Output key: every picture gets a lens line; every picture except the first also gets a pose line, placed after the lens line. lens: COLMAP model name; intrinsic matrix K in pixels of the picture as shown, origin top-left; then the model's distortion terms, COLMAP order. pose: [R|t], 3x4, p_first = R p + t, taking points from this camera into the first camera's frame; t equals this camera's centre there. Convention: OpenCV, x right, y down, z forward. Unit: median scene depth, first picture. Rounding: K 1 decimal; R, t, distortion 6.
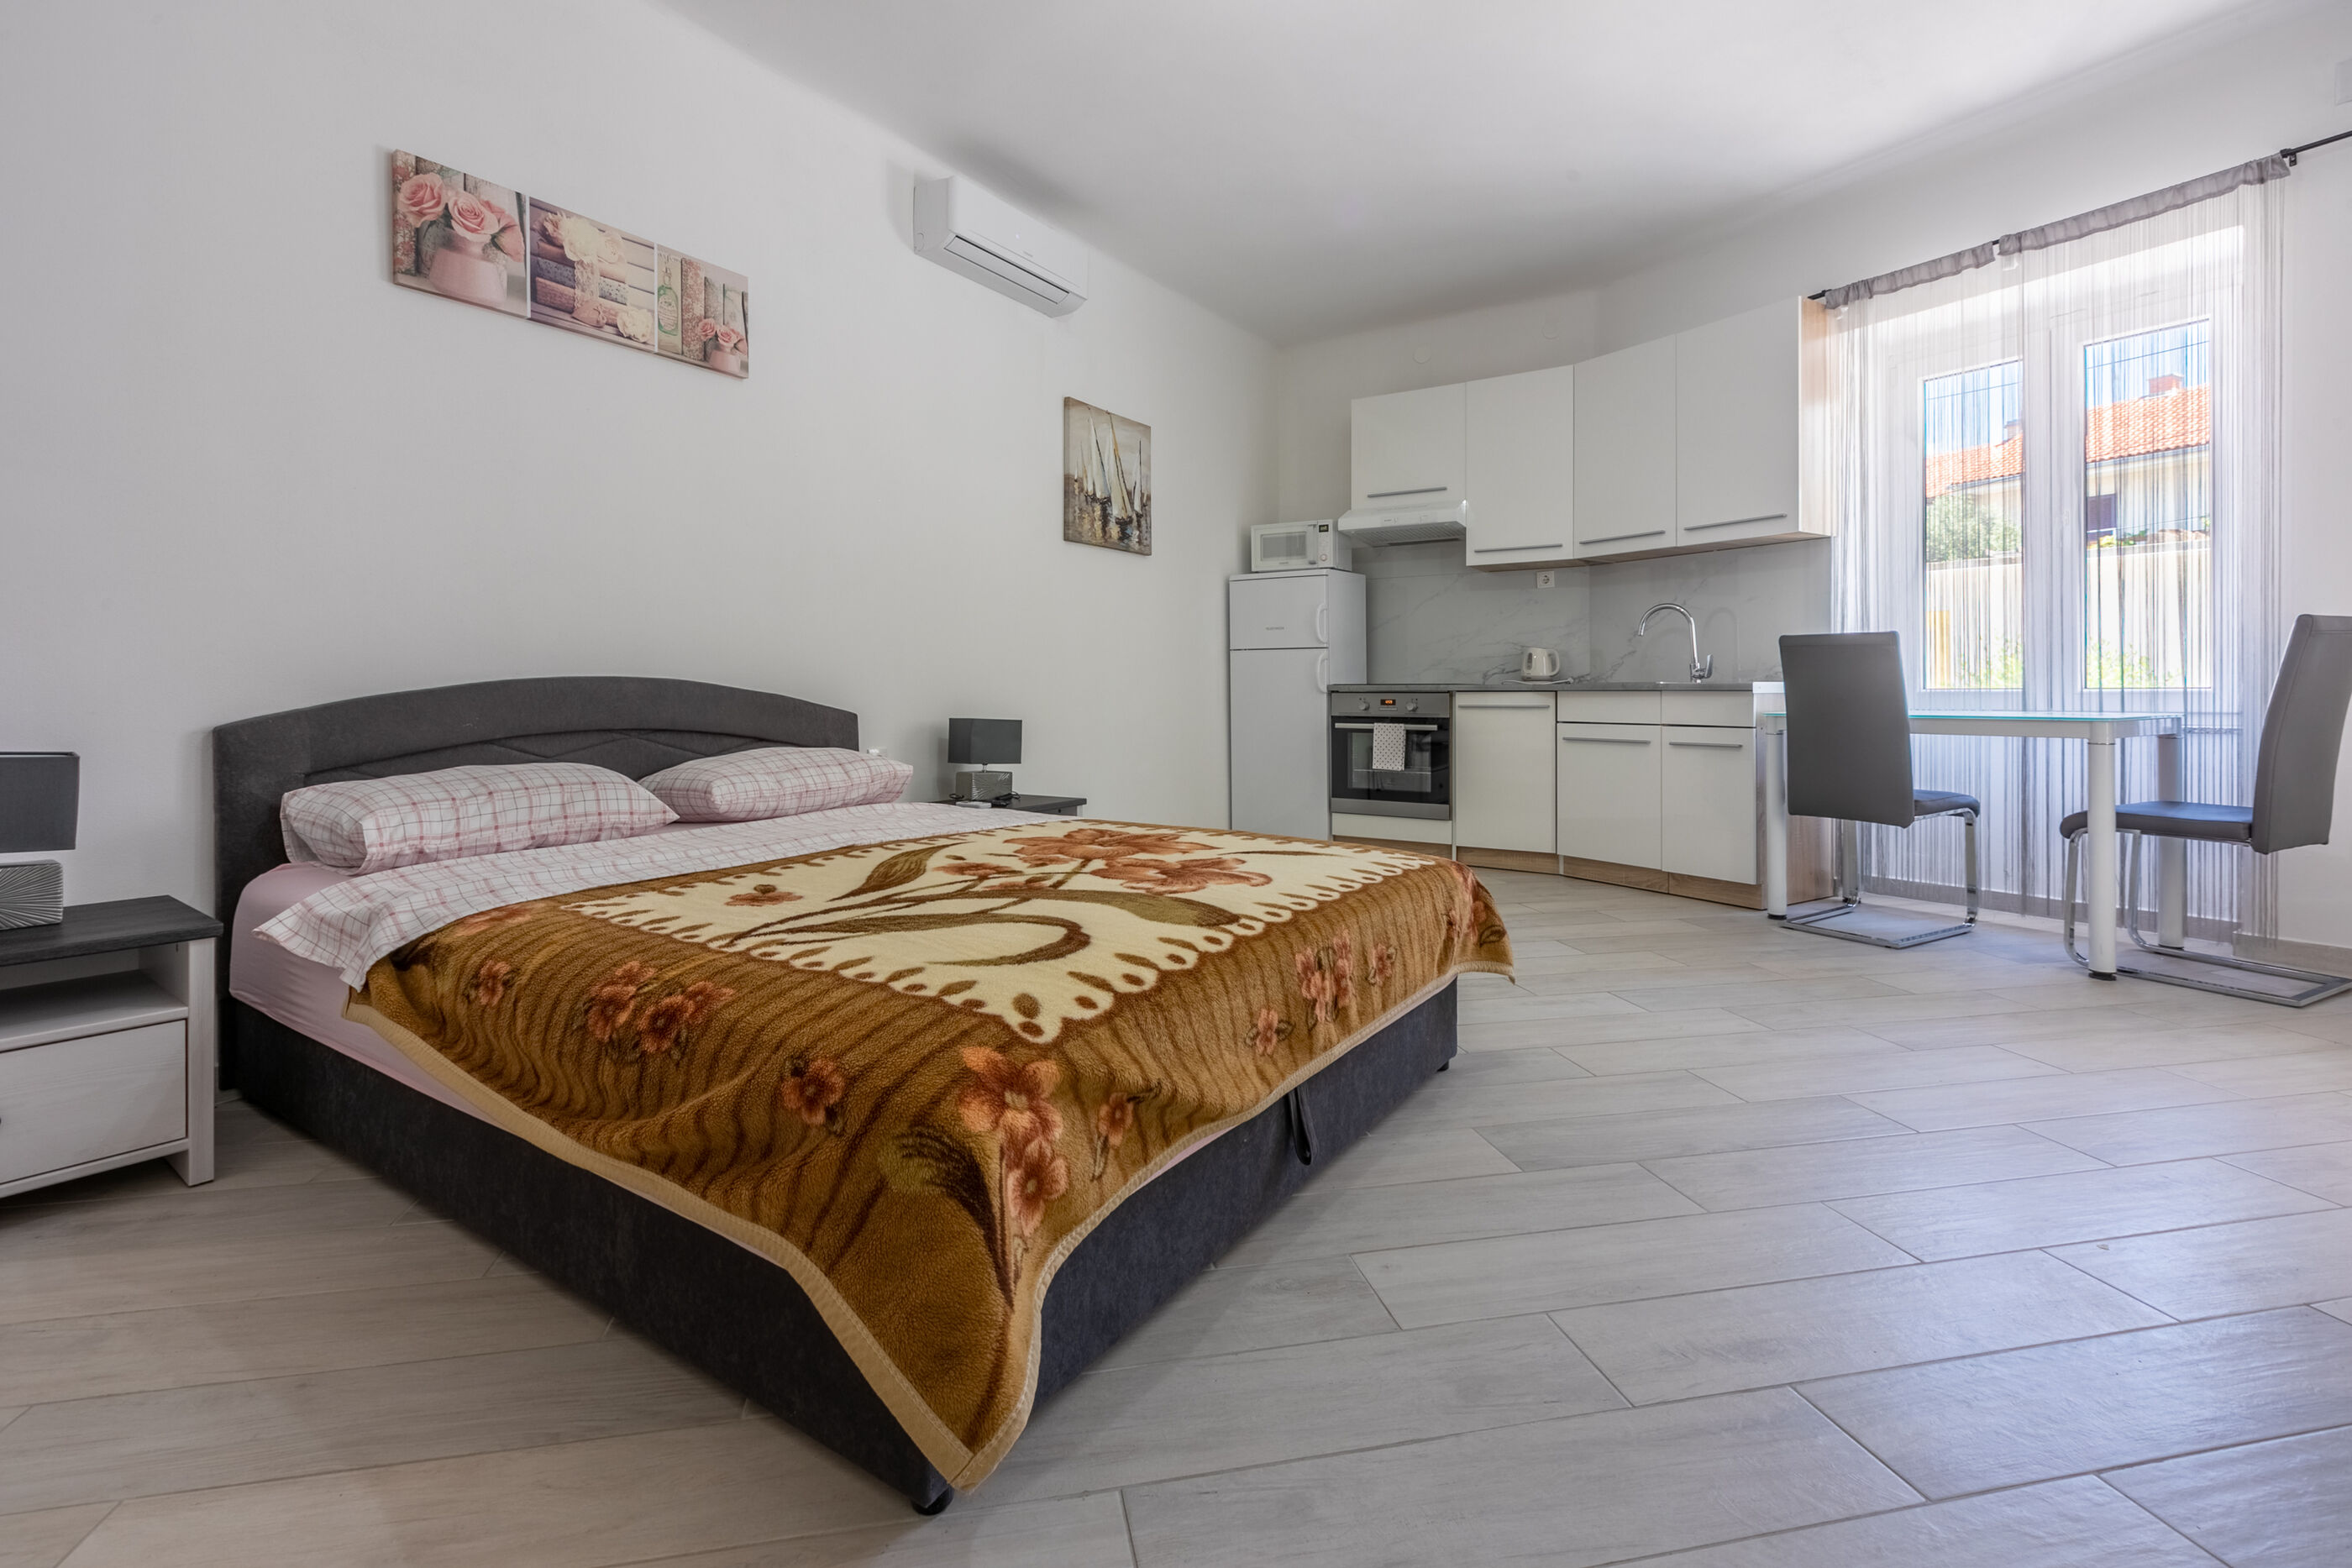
lens RADIAL K [[1073.1, 0, 1189.8], [0, 1073.1, 700.3], [0, 0, 1]] dist [0.007546, -0.001367]
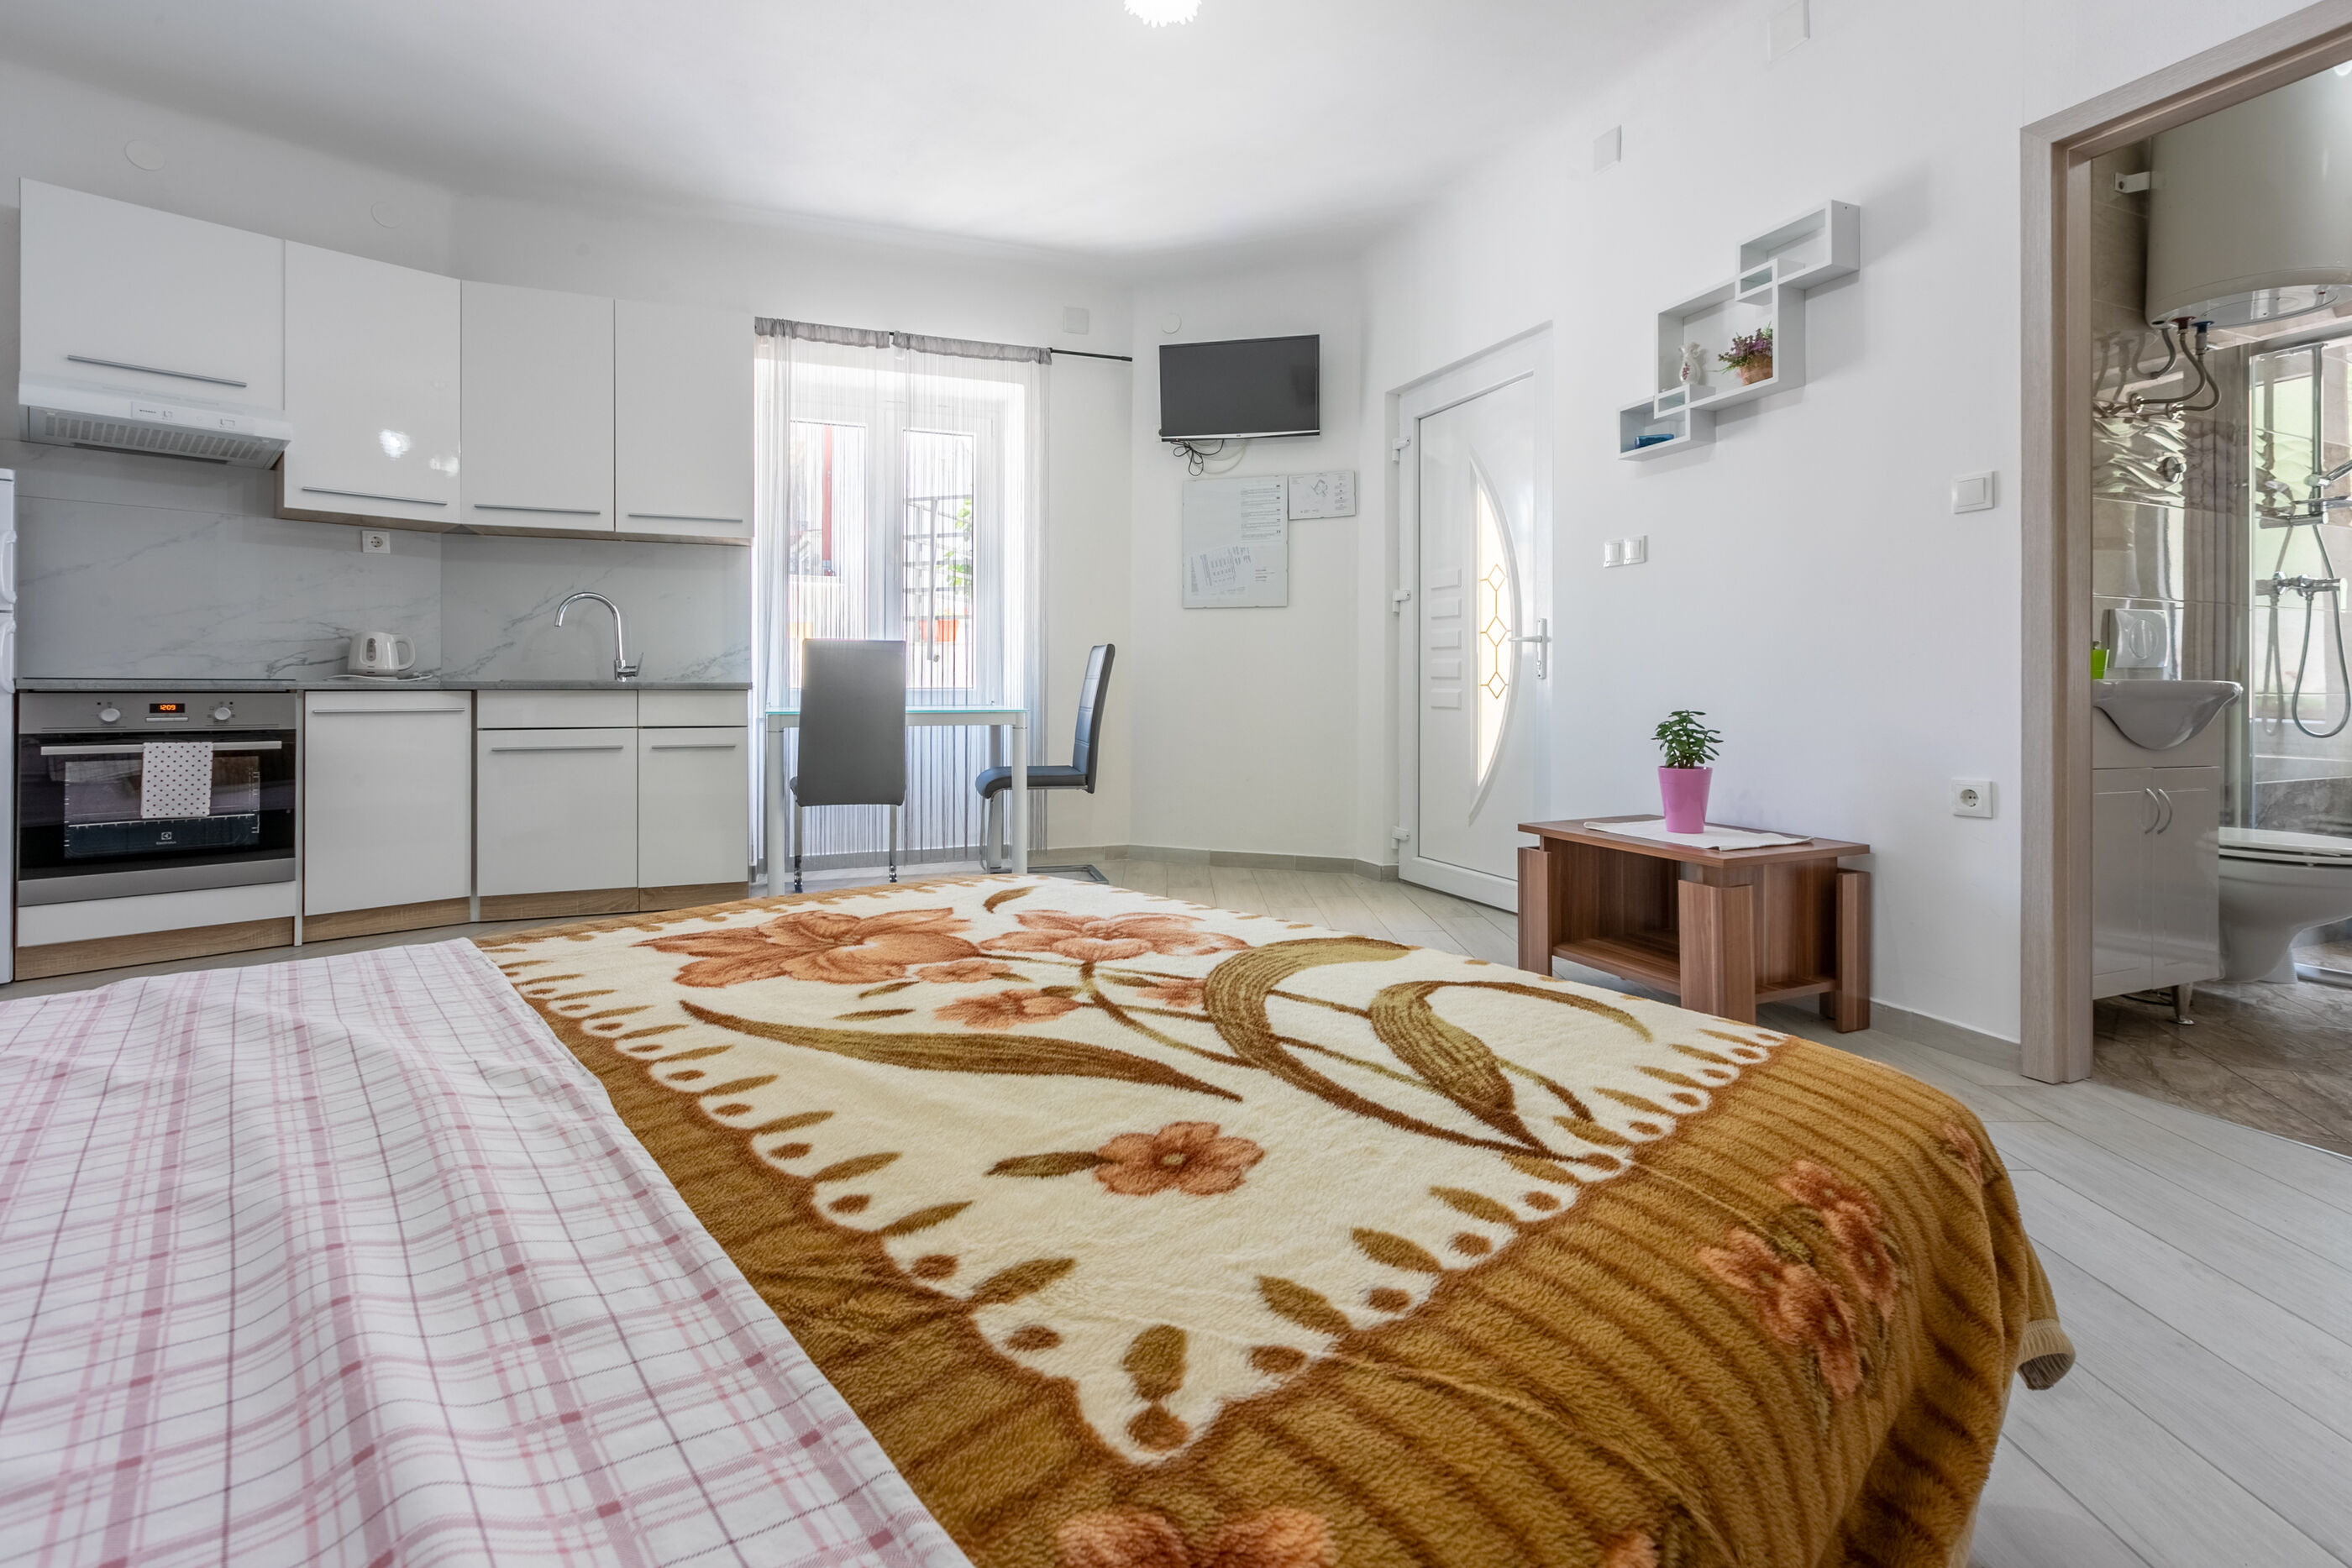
lens RADIAL K [[1073.1, 0, 1163.9], [0, 1073.1, 678.9], [0, 0, 1]] dist [0.007546, -0.001367]
pose [[0.222918, 0.009159, 0.974794, -0.319952], [0.005112, 0.999931, -0.010564, -0.006032], [-0.974824, 0.007338, 0.222856, 0.332854]]
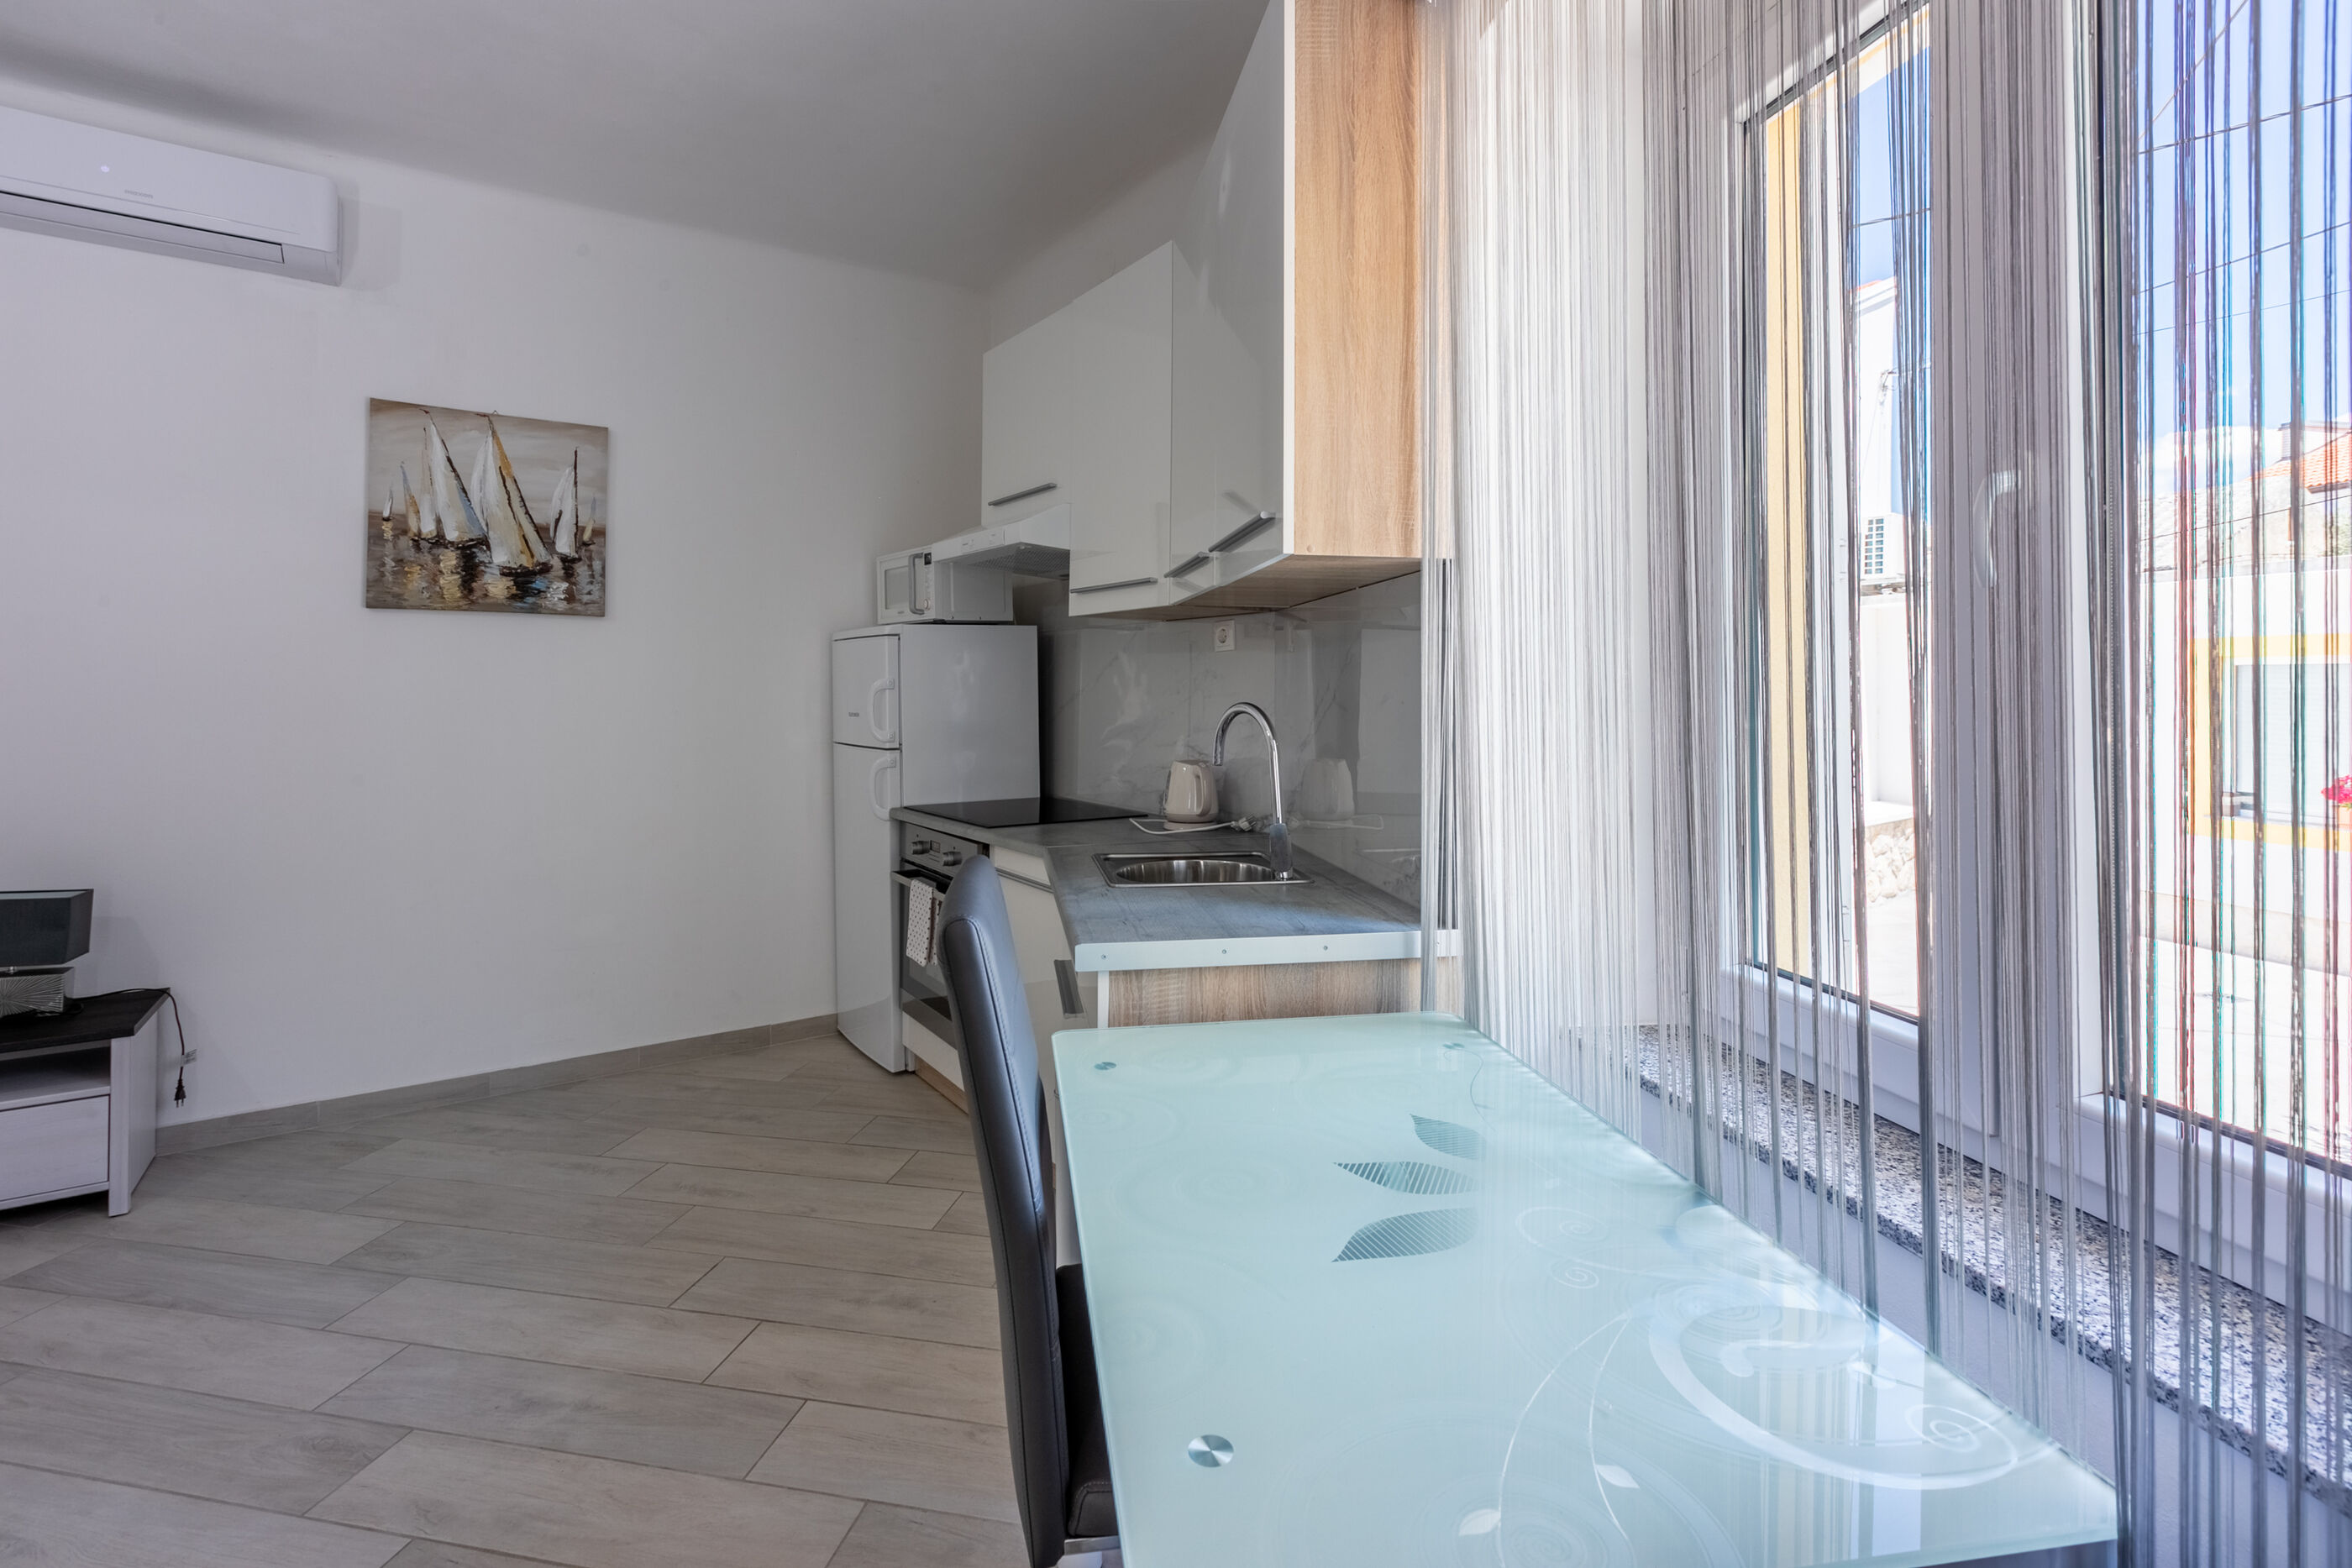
lens RADIAL K [[1073.1, 0, 1177.3], [0, 1073.1, 693.1], [0, 0, 1]] dist [0.007546, -0.001367]
pose [[0.915682, 0.007816, -0.401828, 0.603962], [-0.010550, 0.999934, -0.004589, -0.091434], [0.401765, 0.008442, 0.915704, 0.549019]]
